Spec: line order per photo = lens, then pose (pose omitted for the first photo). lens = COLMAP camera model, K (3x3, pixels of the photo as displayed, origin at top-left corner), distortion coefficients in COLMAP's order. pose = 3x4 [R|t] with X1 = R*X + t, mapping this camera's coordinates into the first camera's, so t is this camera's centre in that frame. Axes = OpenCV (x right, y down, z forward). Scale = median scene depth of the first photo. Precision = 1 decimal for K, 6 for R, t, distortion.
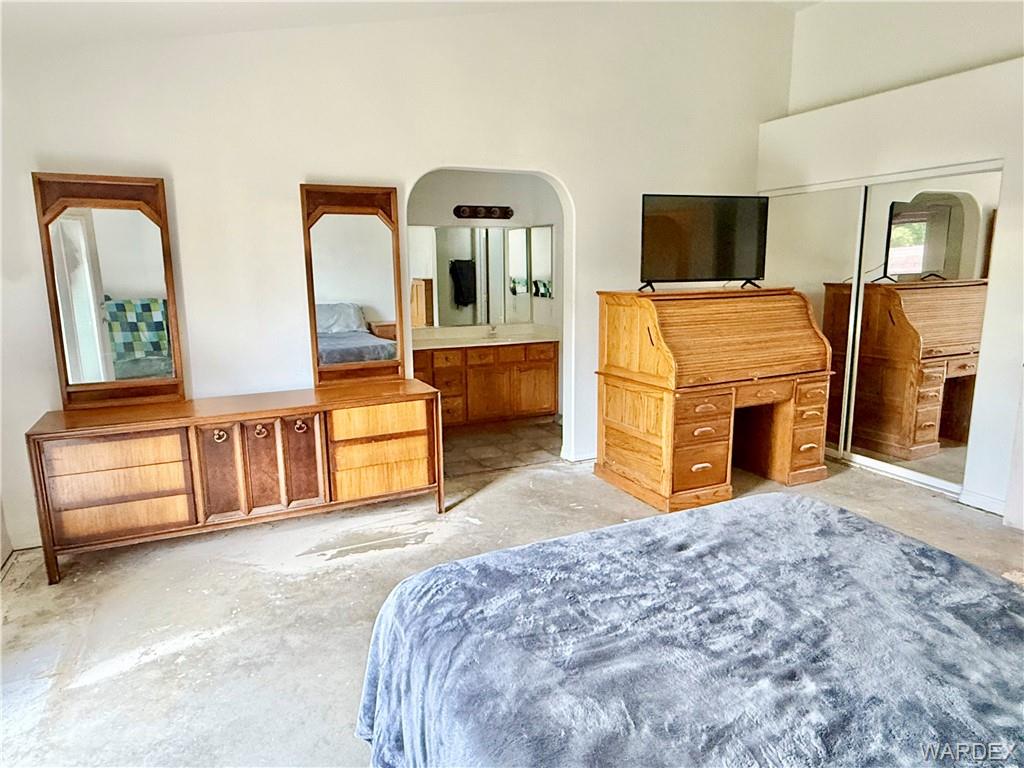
lens RADIAL K [[634.0, 0, 509.1], [0, 634.0, 379.9], [0, 0, 1]] dist [-0.024822, 0.003293]
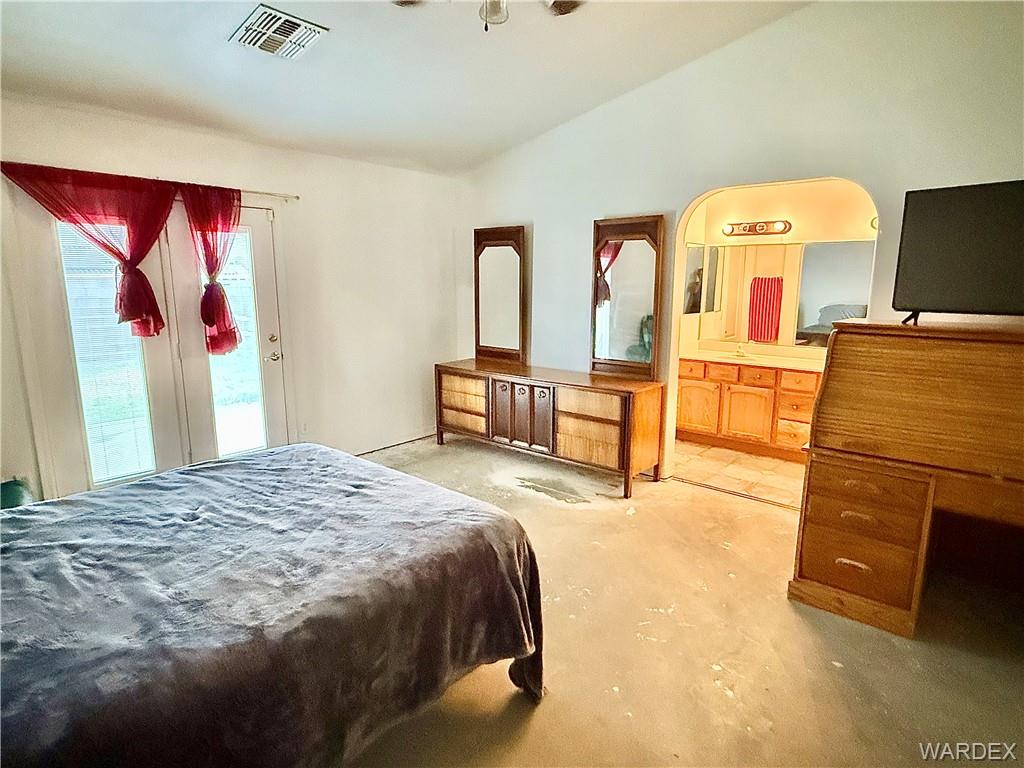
lens RADIAL K [[576.1, 0, 514.4], [0, 576.1, 383.0], [0, 0, 1]] dist [0.013733, -0.001053]
pose [[0.399760, 0.173269, -0.900094, 0.735628], [-0.176207, 0.978183, 0.110042, -0.074642], [0.899524, 0.114613, 0.421570, 0.355497]]
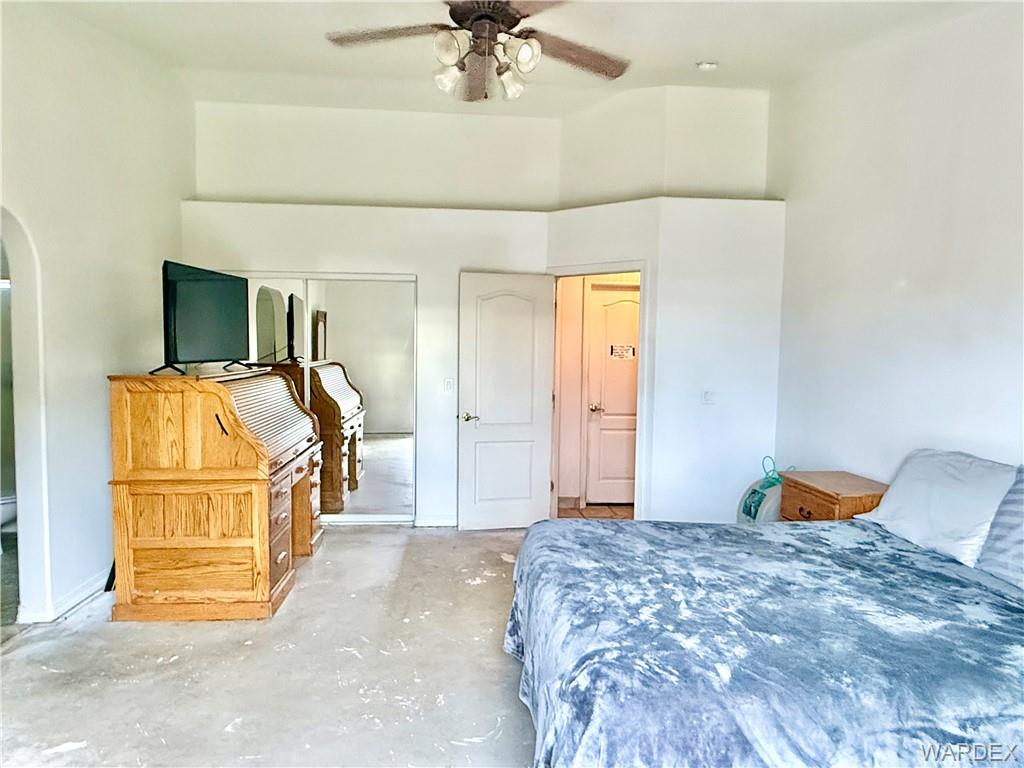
lens RADIAL K [[634.0, 0, 509.1], [0, 634.0, 379.9], [0, 0, 1]] dist [-0.024822, 0.003293]
pose [[0.343592, -0.034192, 0.938496, -0.460412], [0.152894, 0.988041, -0.019979, -0.052971], [-0.926589, 0.150355, 0.344711, 0.334766]]
